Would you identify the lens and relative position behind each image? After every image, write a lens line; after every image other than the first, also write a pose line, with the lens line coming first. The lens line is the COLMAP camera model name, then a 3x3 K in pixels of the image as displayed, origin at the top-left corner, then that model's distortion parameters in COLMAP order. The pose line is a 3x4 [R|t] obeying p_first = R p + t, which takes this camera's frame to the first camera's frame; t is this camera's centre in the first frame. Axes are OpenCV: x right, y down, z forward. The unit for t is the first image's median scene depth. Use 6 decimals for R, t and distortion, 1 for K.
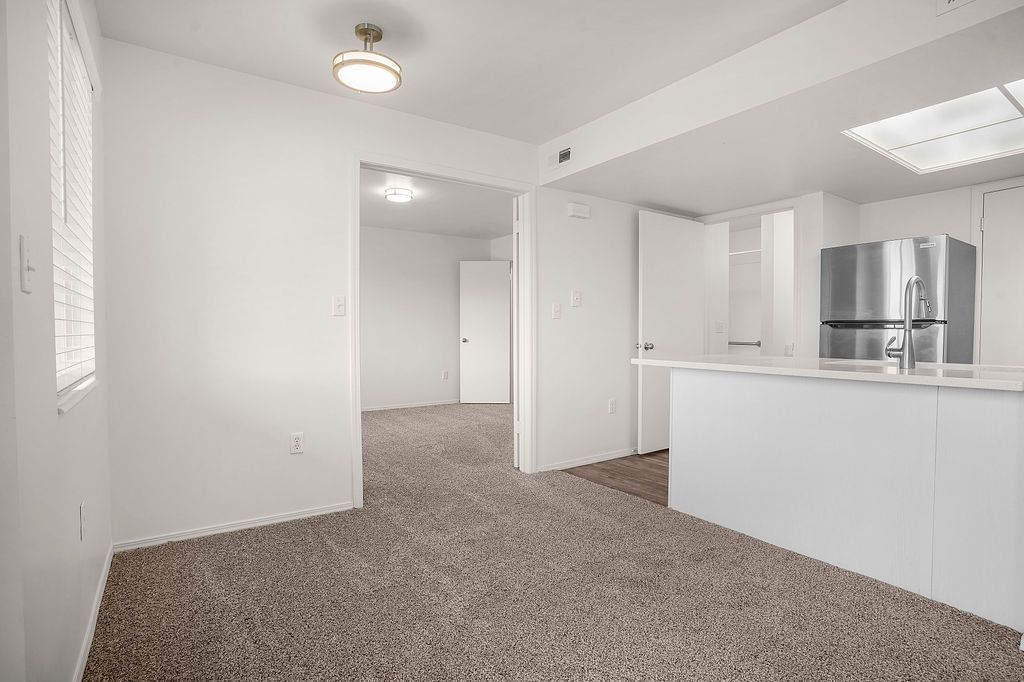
lens RADIAL K [[510.7, 0, 512.3], [0, 510.7, 342.8], [0, 0, 1]] dist [0.004515, 0.003256]
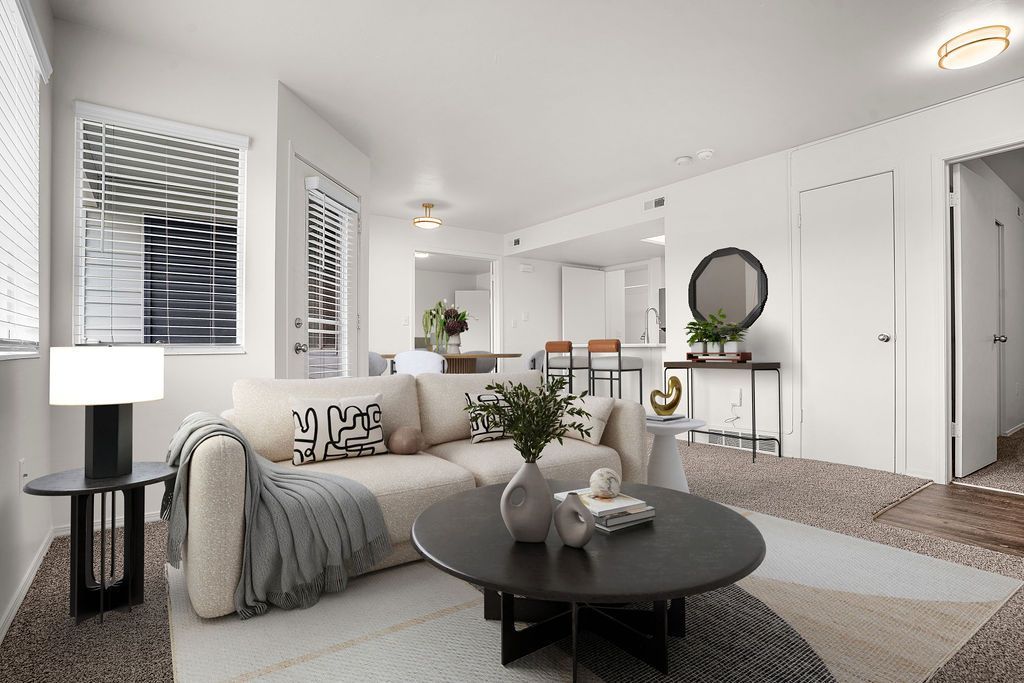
lens RADIAL K [[510.7, 0, 510.8], [0, 510.7, 341.4], [0, 0, 1]] dist [0.004515, 0.003256]
pose [[0.999440, 0.001094, 0.033438, 0.014914], [-0.000061, 0.999523, -0.030886, 0.058331], [-0.033456, 0.030867, 0.998963, -0.829234]]
